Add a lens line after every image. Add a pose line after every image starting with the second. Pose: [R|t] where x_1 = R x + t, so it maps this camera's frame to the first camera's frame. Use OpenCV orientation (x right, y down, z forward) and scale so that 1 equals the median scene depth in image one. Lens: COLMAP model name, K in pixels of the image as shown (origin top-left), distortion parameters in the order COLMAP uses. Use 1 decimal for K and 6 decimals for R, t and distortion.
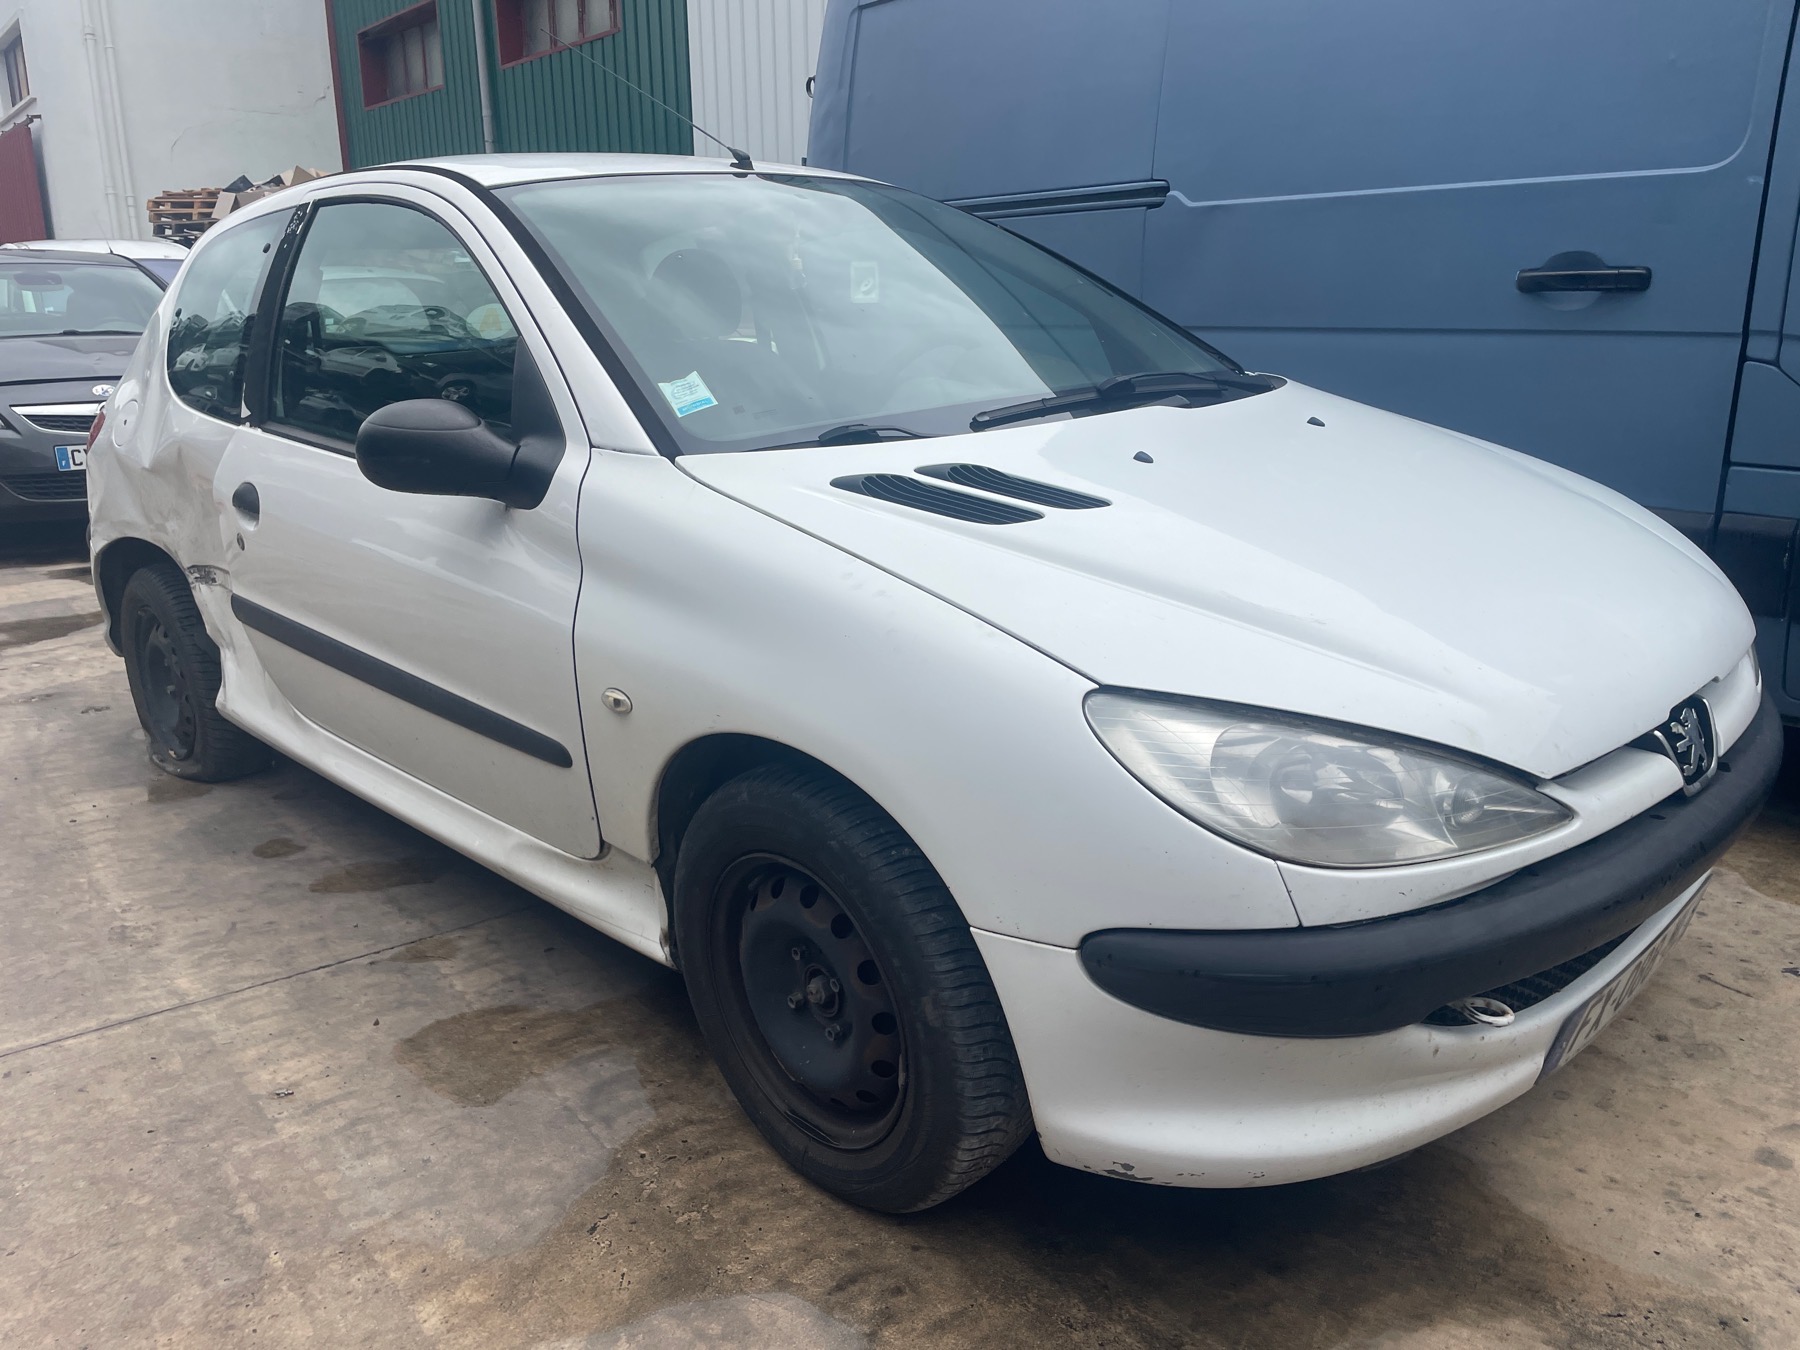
lens RADIAL K [[1352.9, 0, 900.0], [0, 1352.9, 675.0], [0, 0, 1]] dist [0.090472, -0.106241]
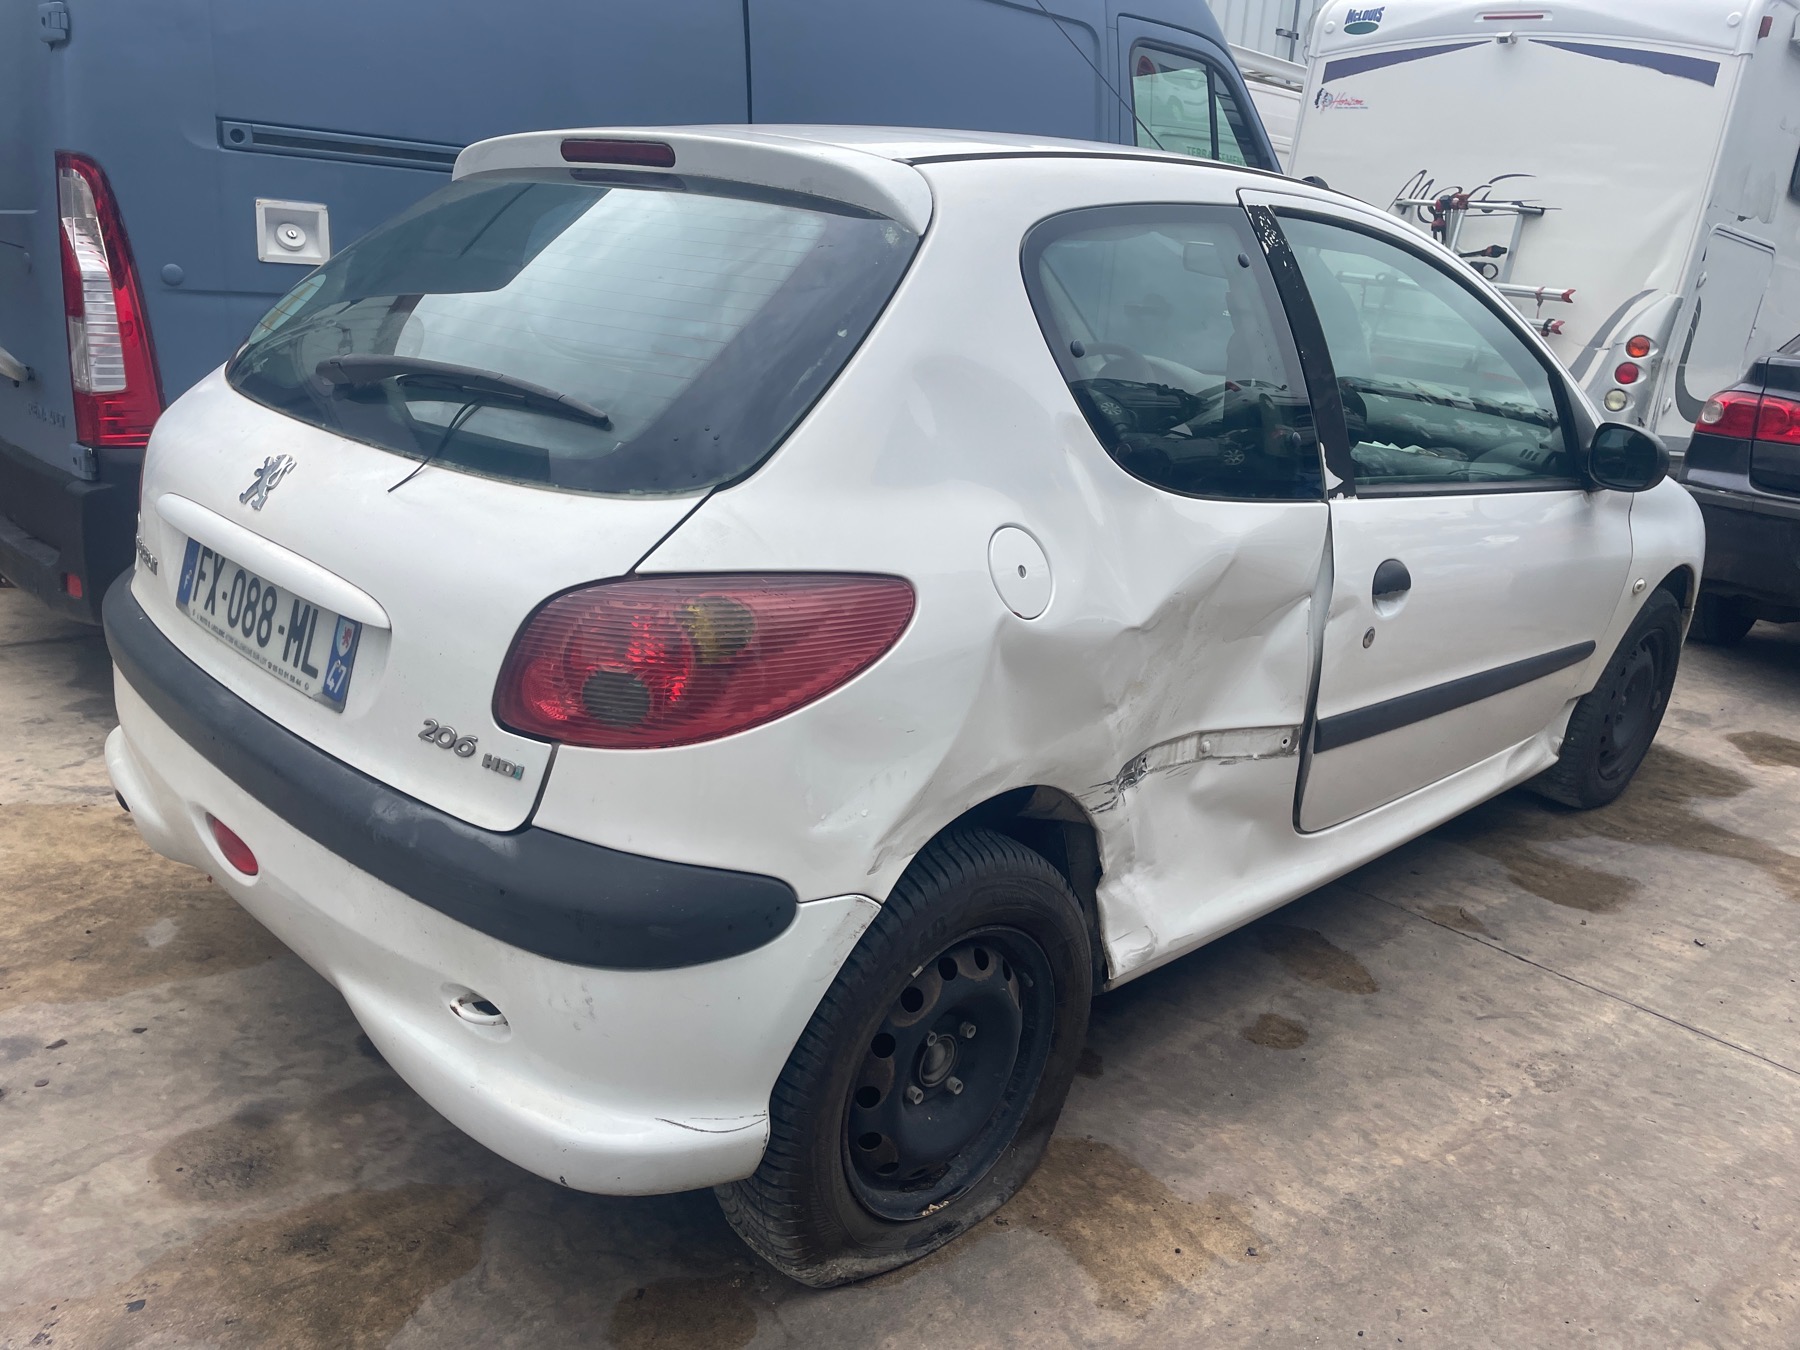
lens RADIAL K [[1352.9, 0, 900.0], [0, 1352.9, 675.0], [0, 0, 1]] dist [0.090472, -0.106241]
pose [[0.000810, -0.280107, 0.959969, -1.467208], [0.206294, 0.939367, 0.273921, -0.412960], [-0.978490, 0.197814, 0.058545, 1.441909]]
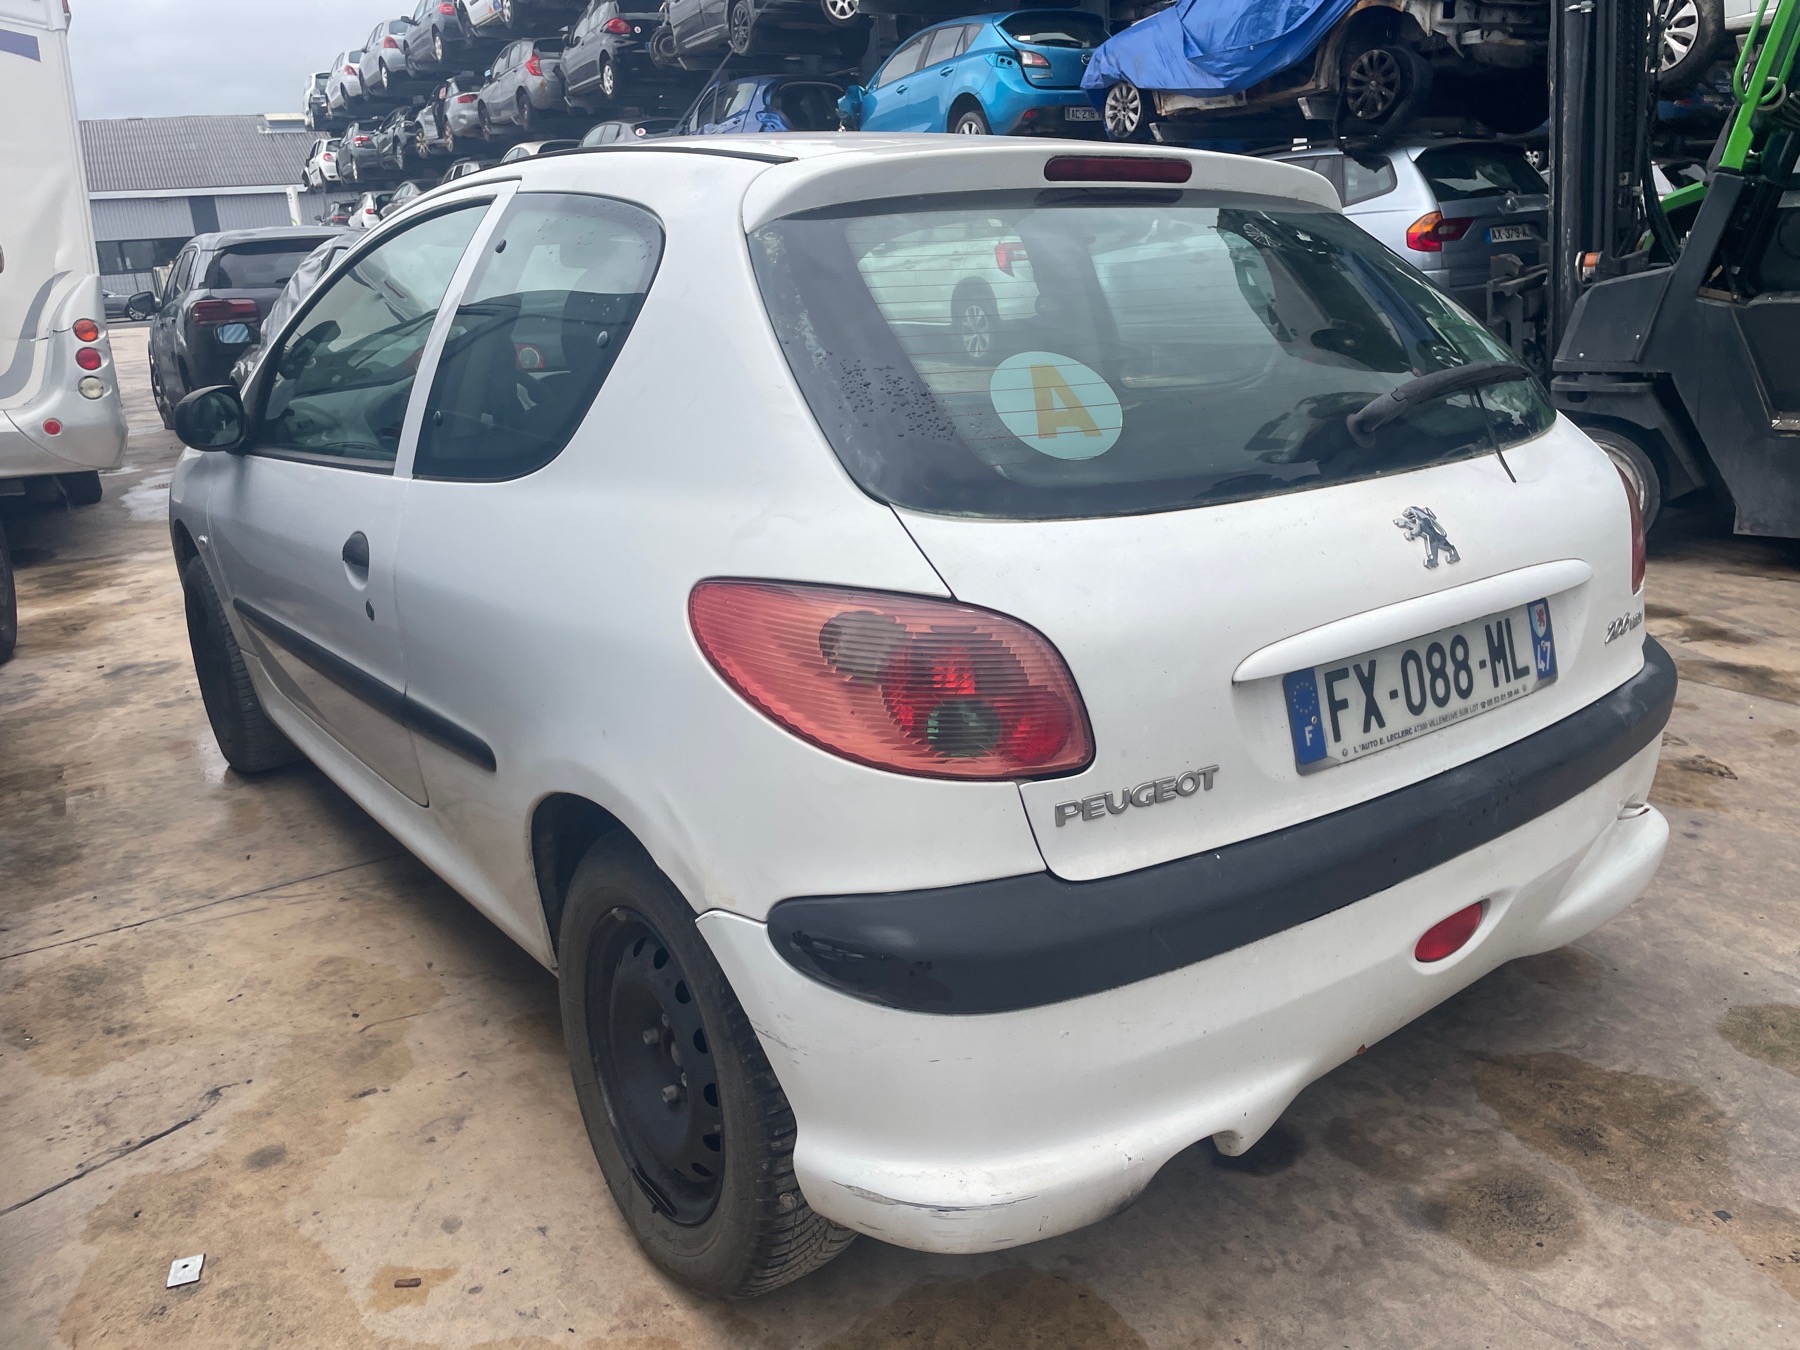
lens RADIAL K [[1352.9, 0, 900.0], [0, 1352.9, 675.0], [0, 0, 1]] dist [0.090472, -0.106241]
pose [[-0.989112, 0.013615, 0.146534, -0.317503], [0.091646, 0.836058, 0.540933, -0.798699], [-0.115146, 0.548473, -0.828202, 2.706590]]
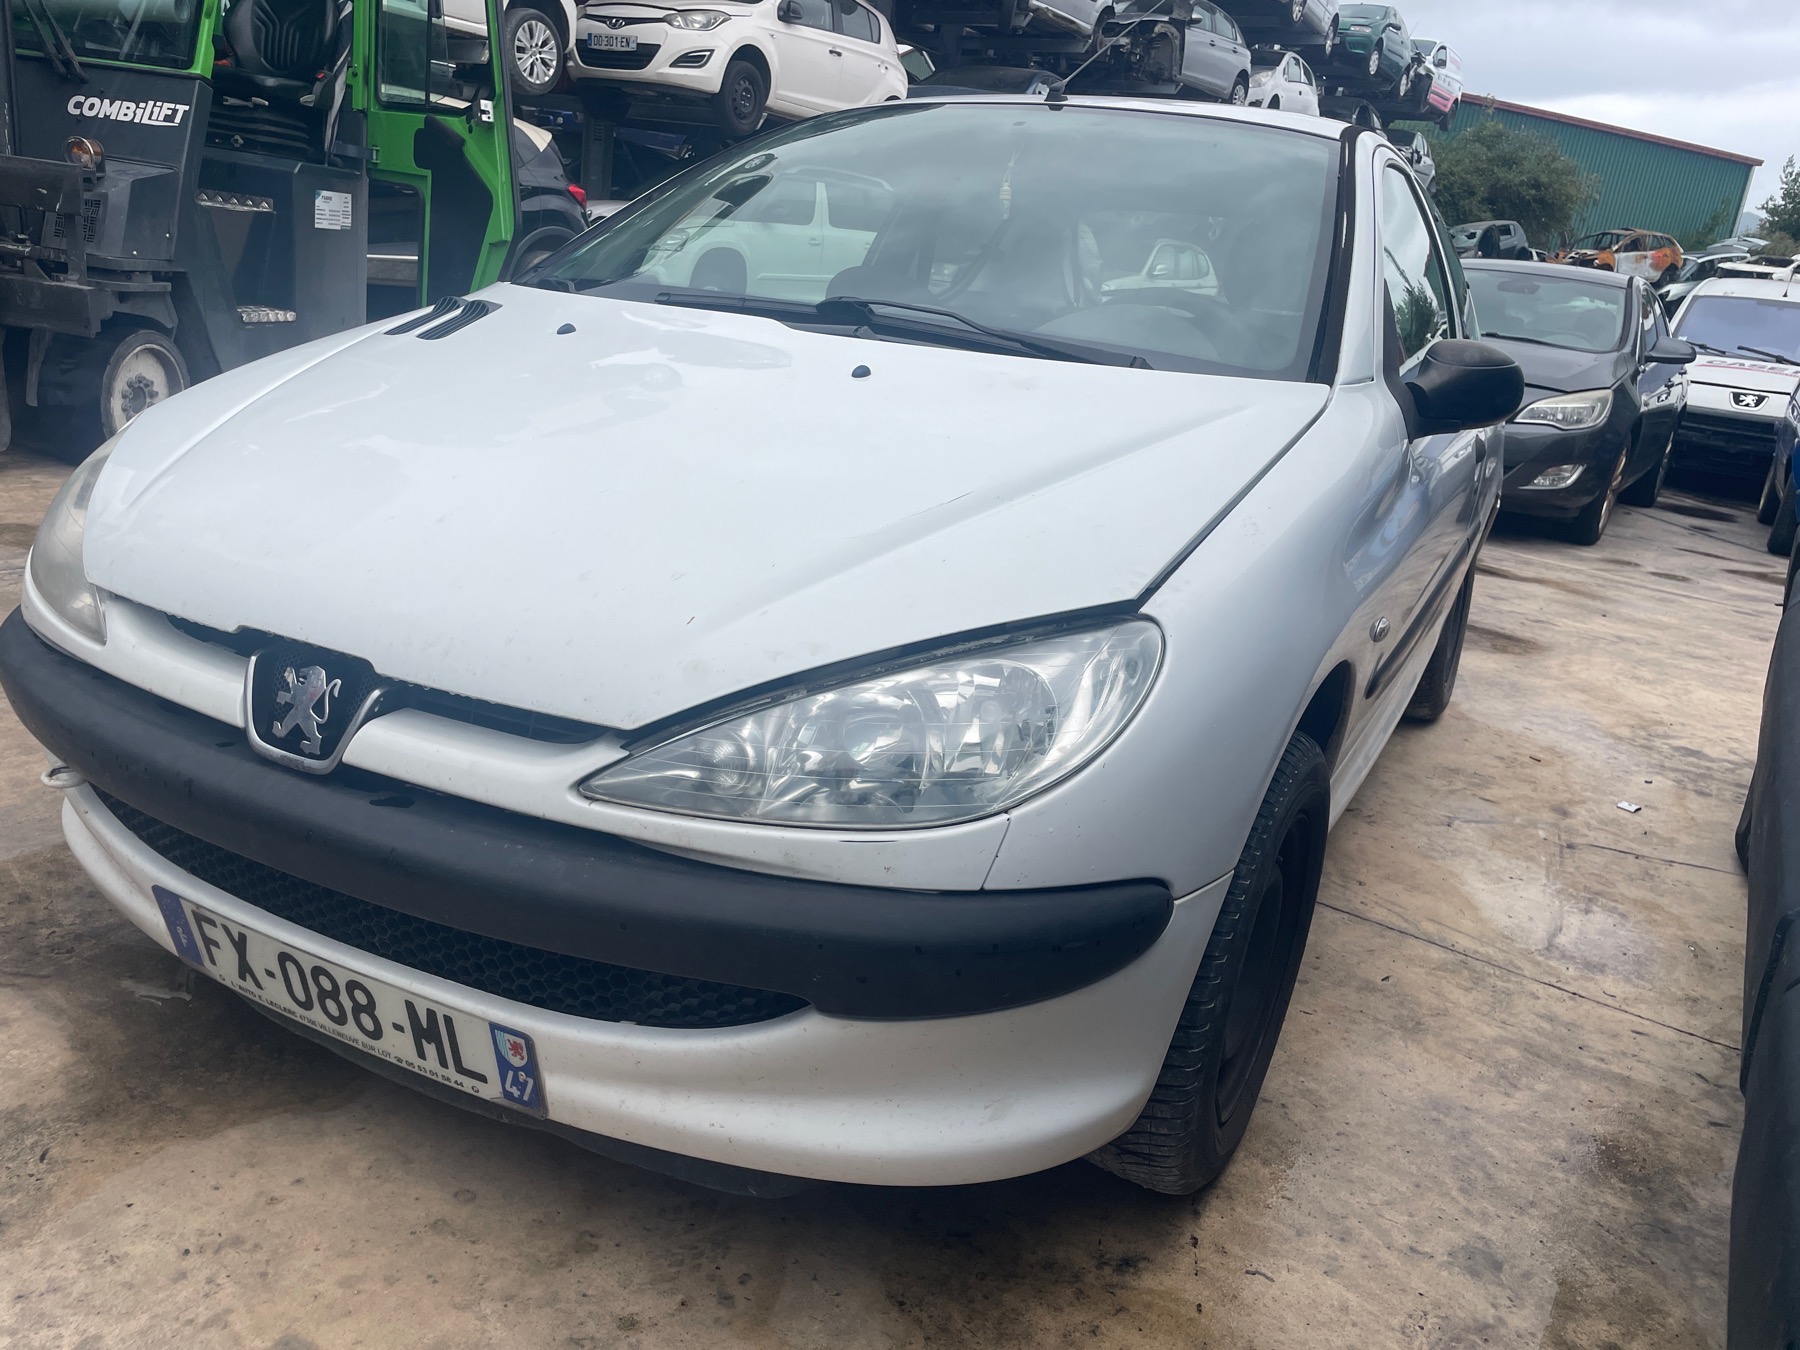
lens RADIAL K [[1352.9, 0, 900.0], [0, 1352.9, 675.0], [0, 0, 1]] dist [0.090472, -0.106241]
pose [[0.306584, 0.326393, -0.894133, 1.290629], [-0.365179, 0.907820, 0.206175, -0.239391], [0.879005, 0.263309, 0.397515, 0.924556]]
